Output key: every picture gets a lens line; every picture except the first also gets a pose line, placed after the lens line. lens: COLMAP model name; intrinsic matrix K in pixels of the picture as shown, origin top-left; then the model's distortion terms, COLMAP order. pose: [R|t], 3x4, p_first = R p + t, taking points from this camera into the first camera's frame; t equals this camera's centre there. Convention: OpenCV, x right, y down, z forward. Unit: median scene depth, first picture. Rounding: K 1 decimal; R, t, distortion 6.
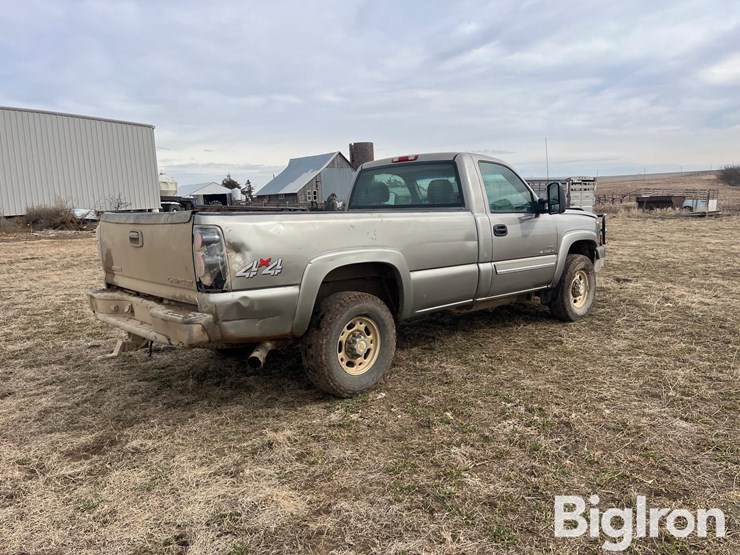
lens RADIAL K [[557.5, 0, 378.0], [0, 557.5, 285.4], [0, 0, 1]] dist [0.074678, -0.092396]
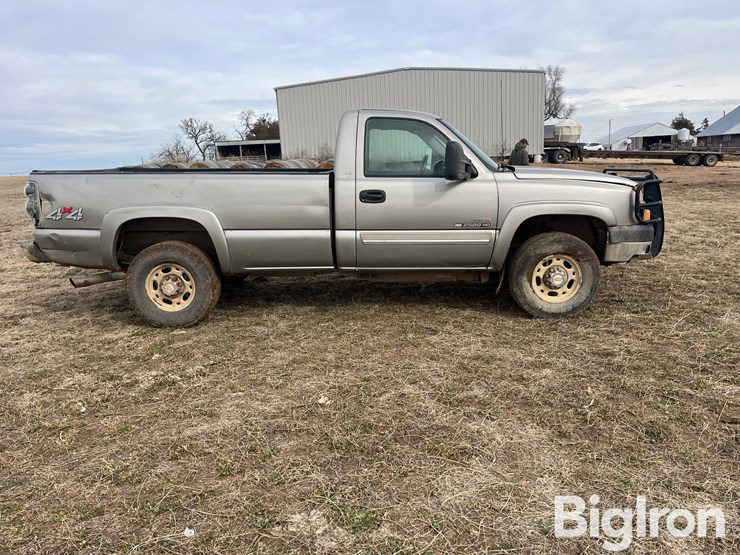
lens RADIAL K [[557.5, 0, 378.0], [0, 557.5, 285.4], [0, 0, 1]] dist [0.074678, -0.092396]
pose [[0.725703, 0.163557, -0.668285, 0.890696], [-0.097851, 0.985994, 0.135056, -0.082731], [0.681015, -0.032618, 0.731543, 0.348002]]
